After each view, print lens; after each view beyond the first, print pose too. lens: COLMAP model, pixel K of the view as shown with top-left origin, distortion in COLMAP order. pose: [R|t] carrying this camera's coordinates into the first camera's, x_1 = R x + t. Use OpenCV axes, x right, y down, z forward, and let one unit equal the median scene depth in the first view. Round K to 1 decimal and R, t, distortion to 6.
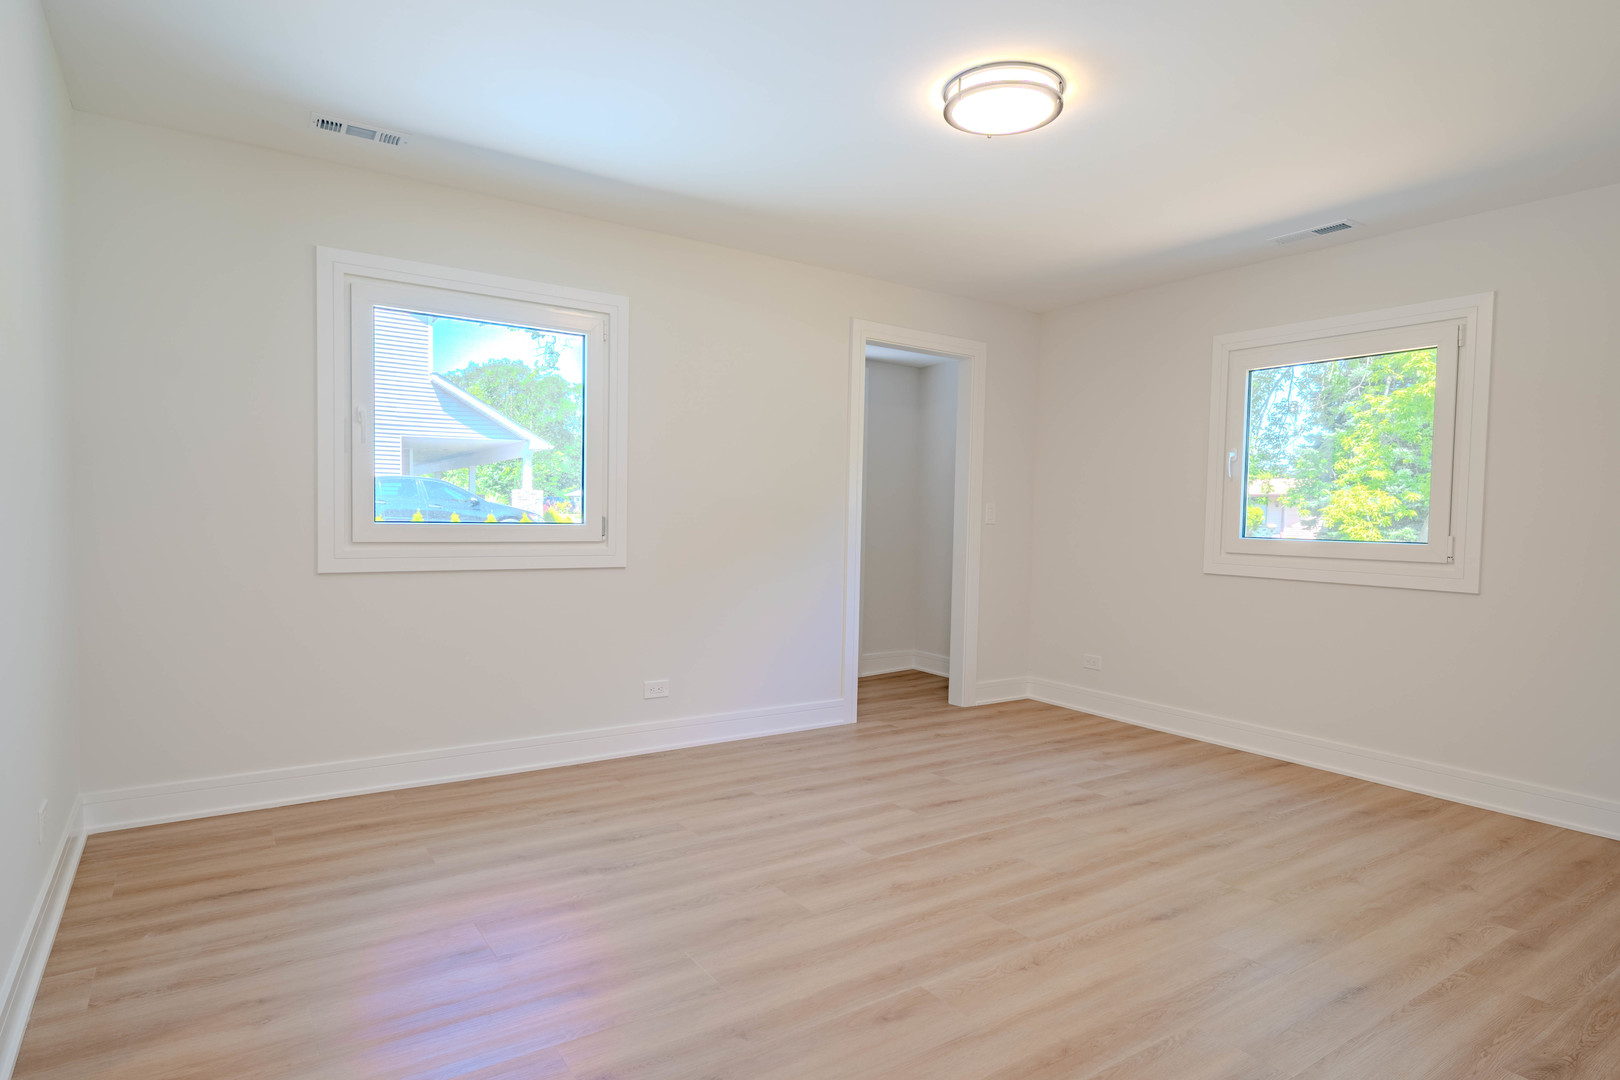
lens RADIAL K [[906.8, 0, 821.0], [0, 906.8, 524.1], [0, 0, 1]] dist [0.012038, -0.004482]
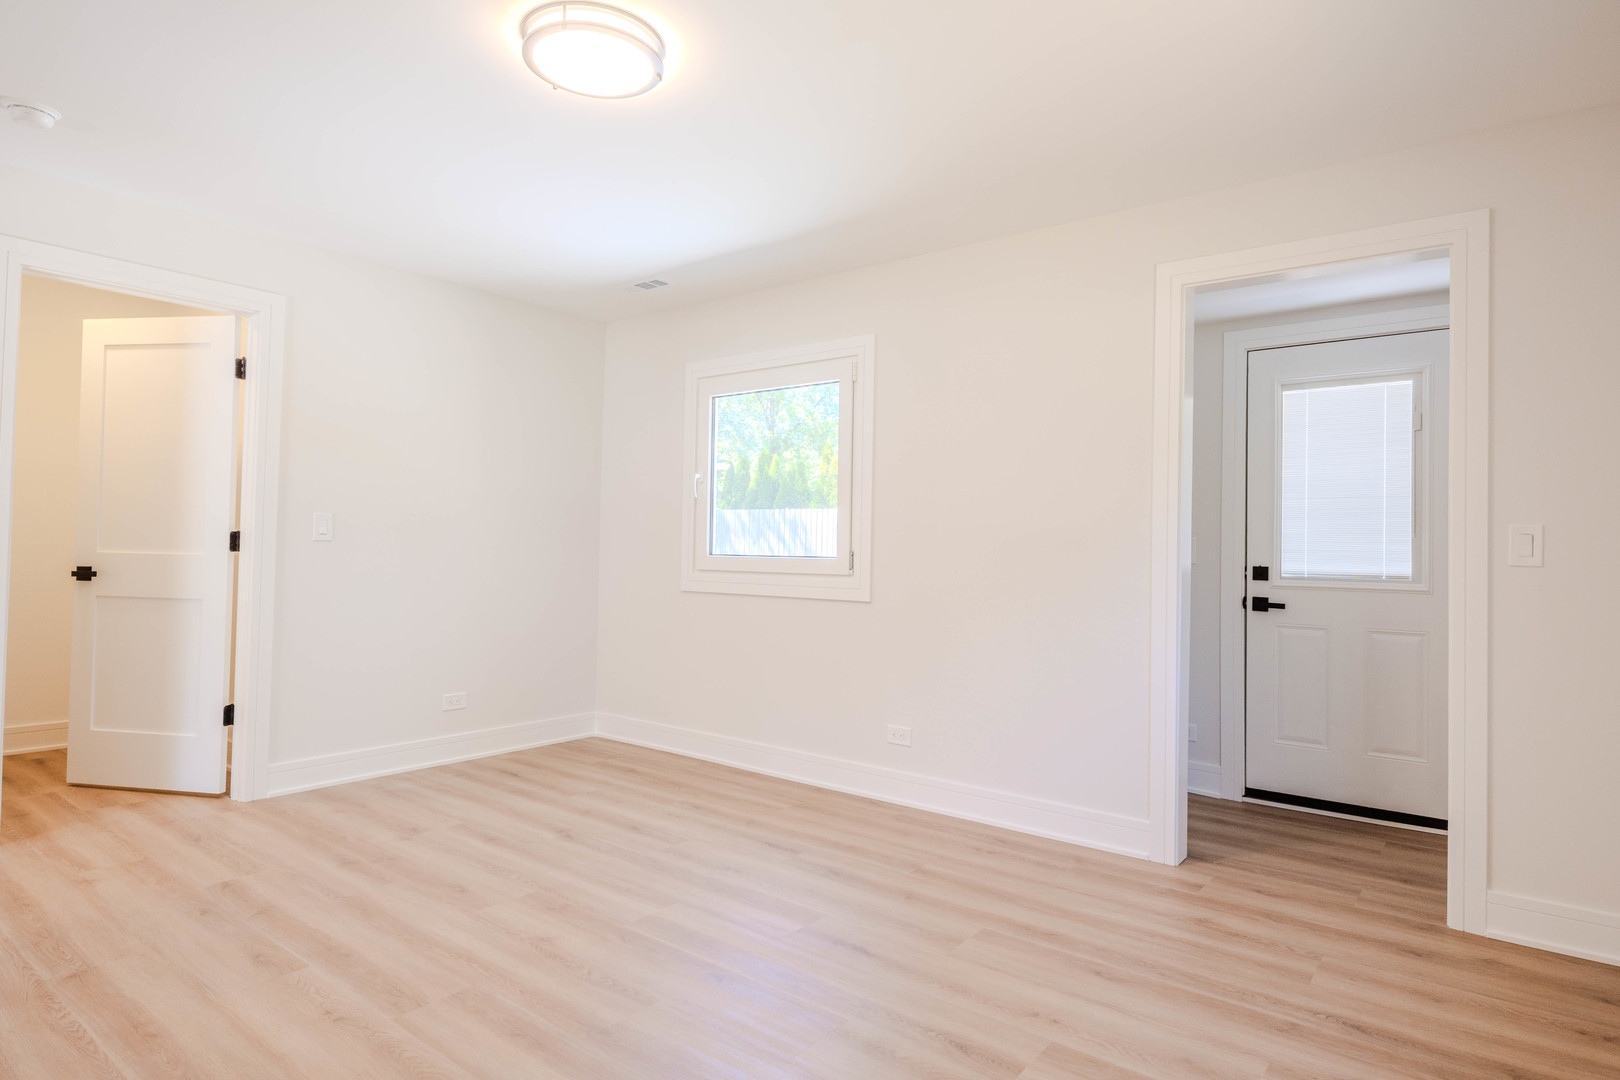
lens RADIAL K [[906.8, 0, 820.1], [0, 906.8, 539.4], [0, 0, 1]] dist [0.012038, -0.004482]
pose [[0.289064, -0.022852, -0.957037, 0.779333], [-0.019675, 0.999362, -0.029805, 0.011190], [0.957107, 0.027445, 0.288430, 0.730540]]
